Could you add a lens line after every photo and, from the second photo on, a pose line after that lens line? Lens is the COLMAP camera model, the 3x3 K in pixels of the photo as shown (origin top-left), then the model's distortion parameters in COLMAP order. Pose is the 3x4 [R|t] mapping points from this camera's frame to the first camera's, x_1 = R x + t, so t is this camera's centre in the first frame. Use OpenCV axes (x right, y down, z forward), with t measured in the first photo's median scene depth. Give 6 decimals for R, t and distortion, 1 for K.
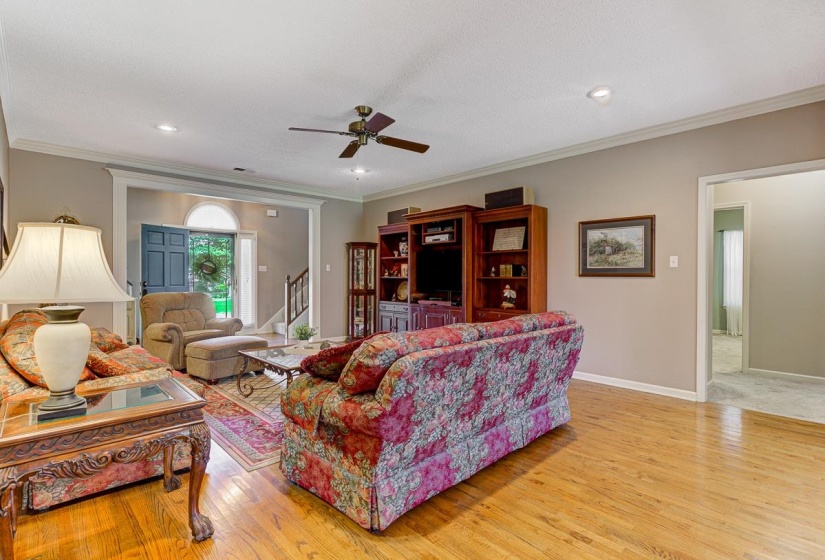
lens RADIAL K [[402.6, 0, 412.5], [0, 402.6, 280.0], [0, 0, 1]] dist [0.000349, 0.000192]
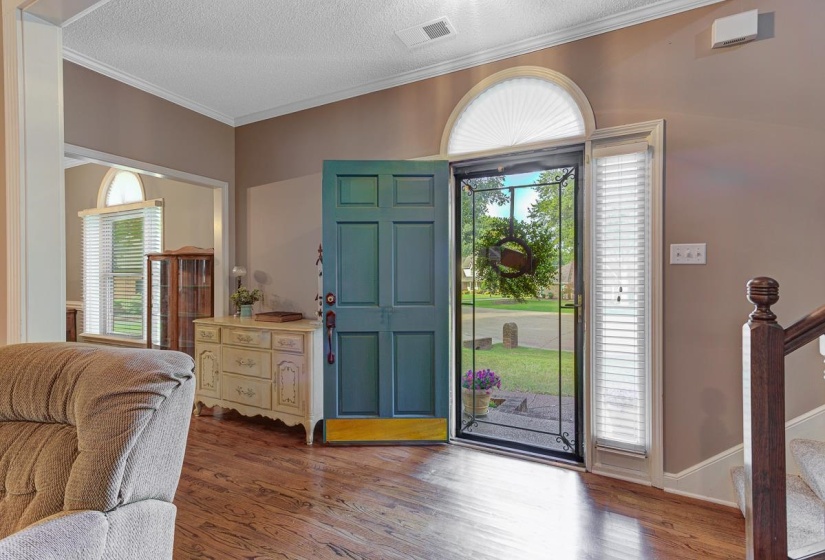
lens RADIAL K [[402.6, 0, 412.5], [0, 402.6, 280.0], [0, 0, 1]] dist [0.000349, 0.000192]
pose [[0.330995, 0.006217, -0.943612, -0.187116], [-0.005968, 0.999972, 0.004495, -0.011627], [0.943614, 0.004144, 0.331023, 0.771400]]
